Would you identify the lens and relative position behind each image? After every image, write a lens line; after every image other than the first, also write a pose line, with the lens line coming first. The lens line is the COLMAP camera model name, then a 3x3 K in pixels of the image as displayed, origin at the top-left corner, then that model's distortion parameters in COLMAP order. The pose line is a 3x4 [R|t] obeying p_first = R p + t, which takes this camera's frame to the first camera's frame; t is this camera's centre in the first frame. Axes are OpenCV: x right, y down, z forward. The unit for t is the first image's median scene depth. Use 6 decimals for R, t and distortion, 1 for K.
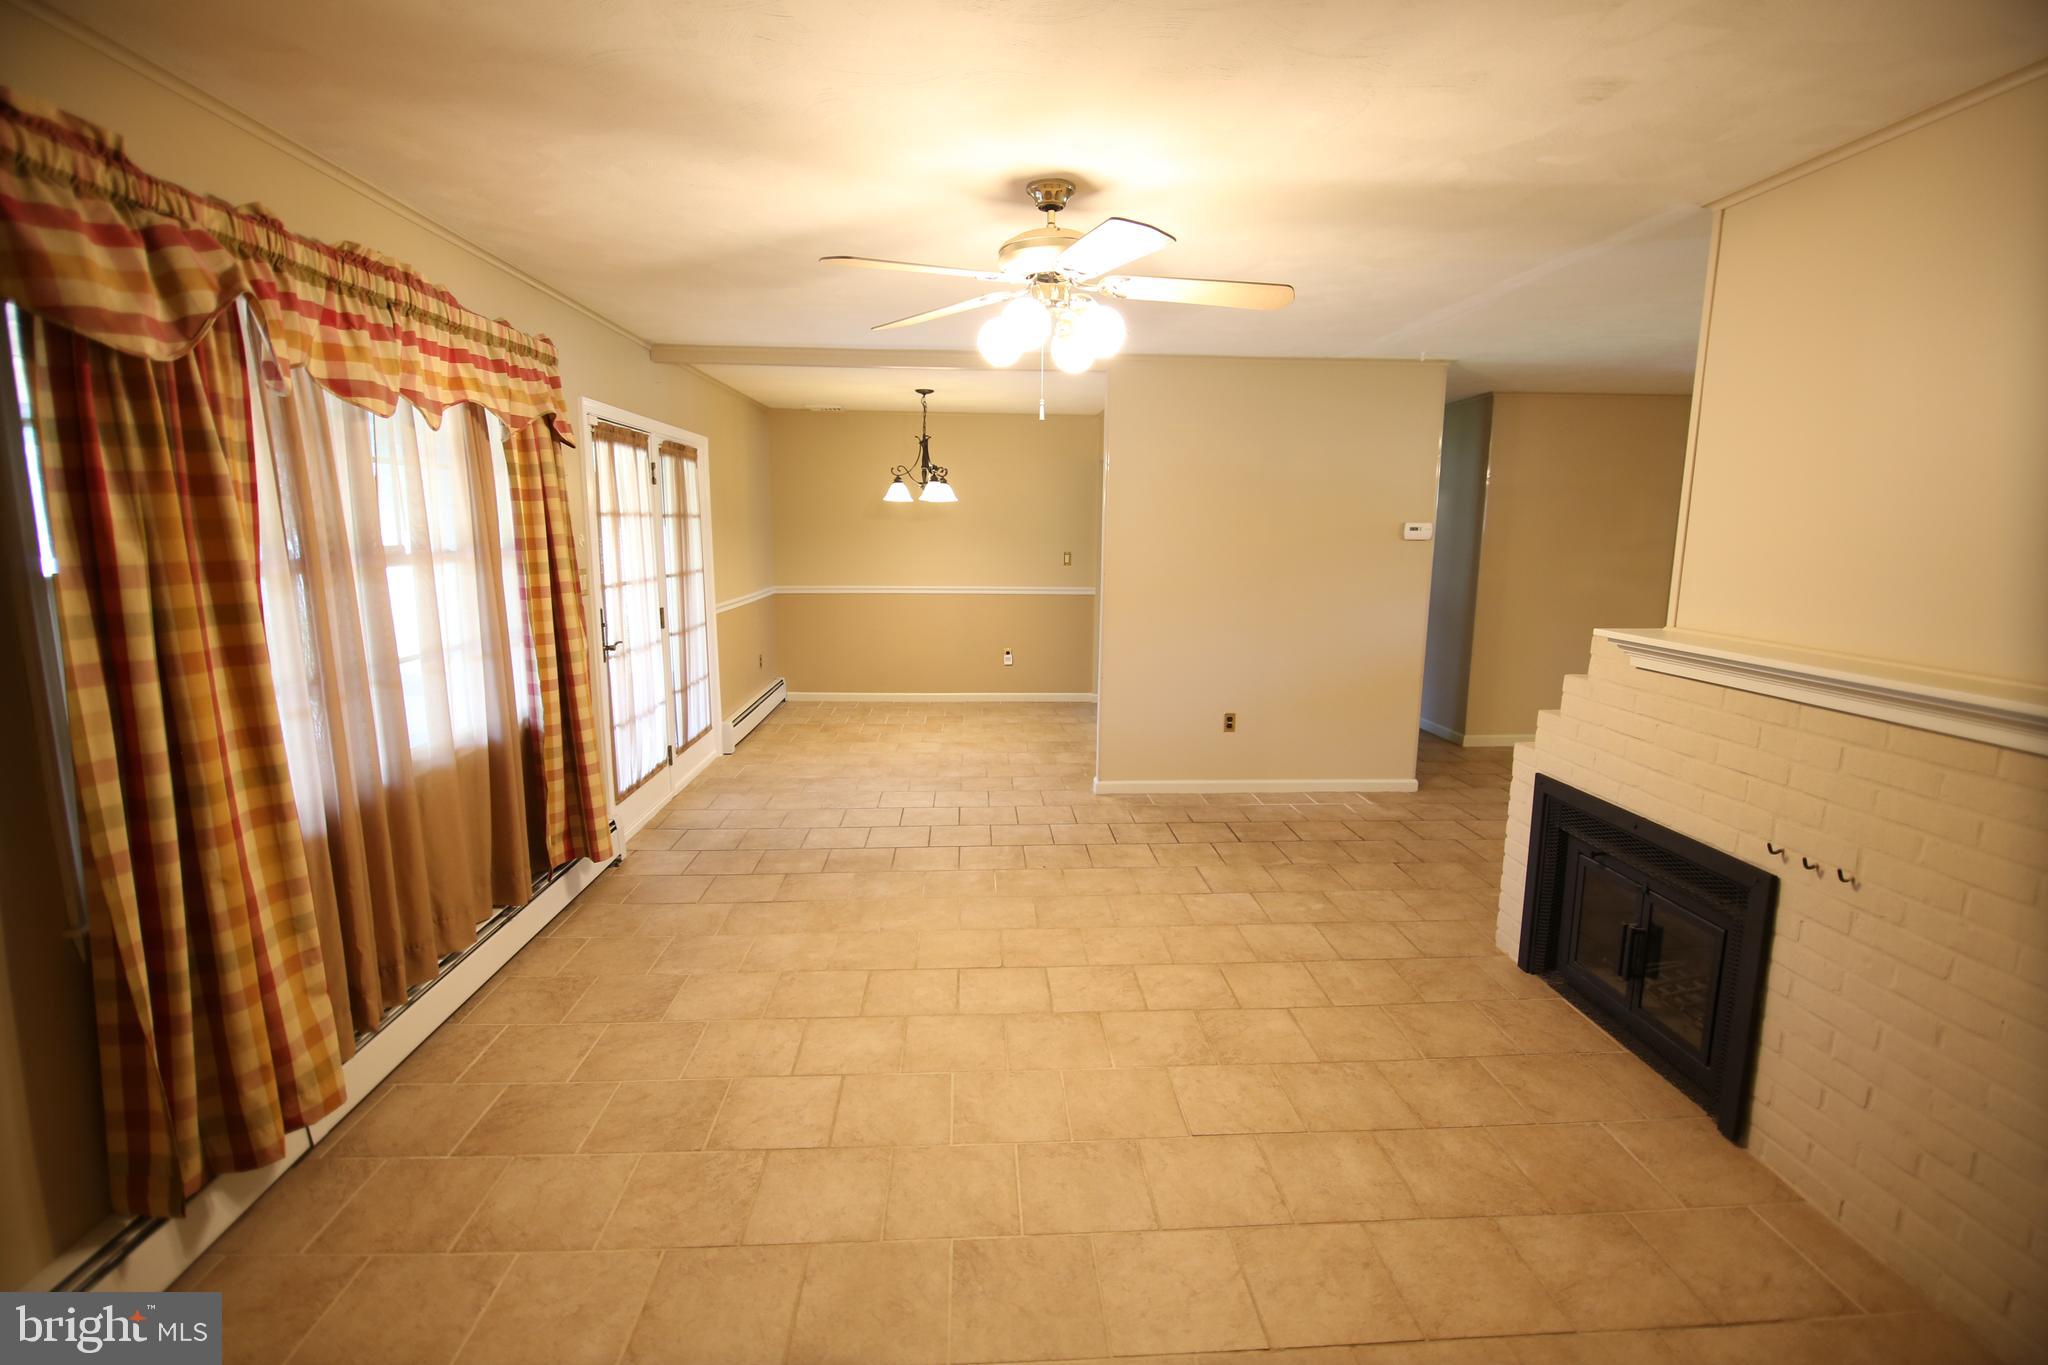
lens RADIAL K [[914.2, 0, 1025.9], [0, 914.2, 674.8], [0, 0, 1]] dist [-0.001889, -0.010735]
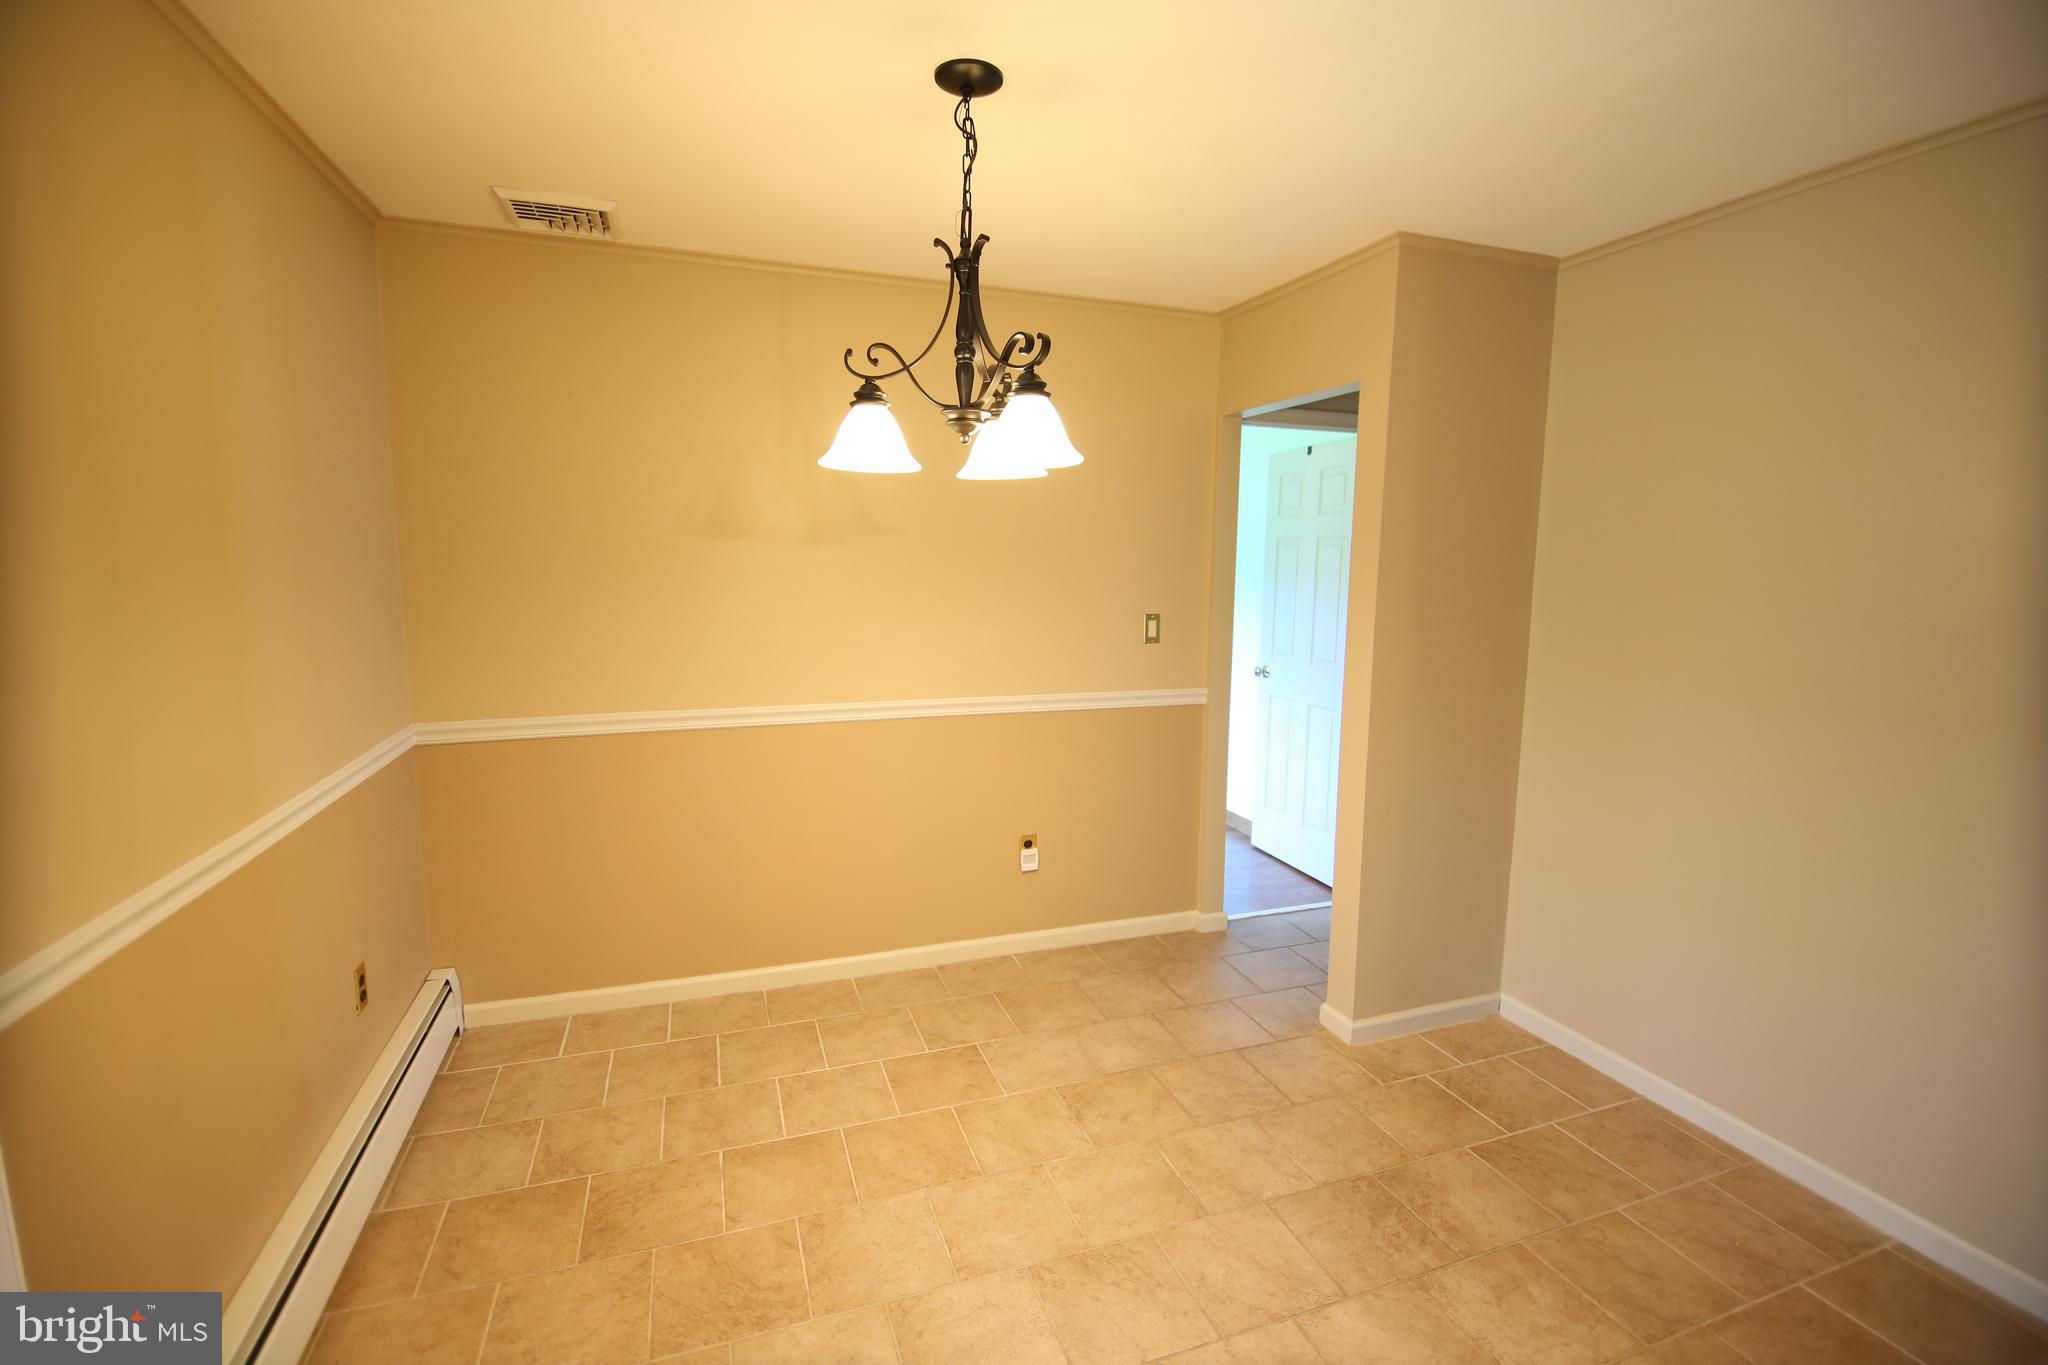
lens RADIAL K [[914.2, 0, 1020.2], [0, 914.2, 685.1], [0, 0, 1]] dist [-0.001889, -0.010735]
pose [[0.959881, -0.046954, 0.276449, -0.386467], [0.053951, 0.998386, -0.017757, -0.253330], [-0.275169, 0.031960, 0.960865, 1.567872]]
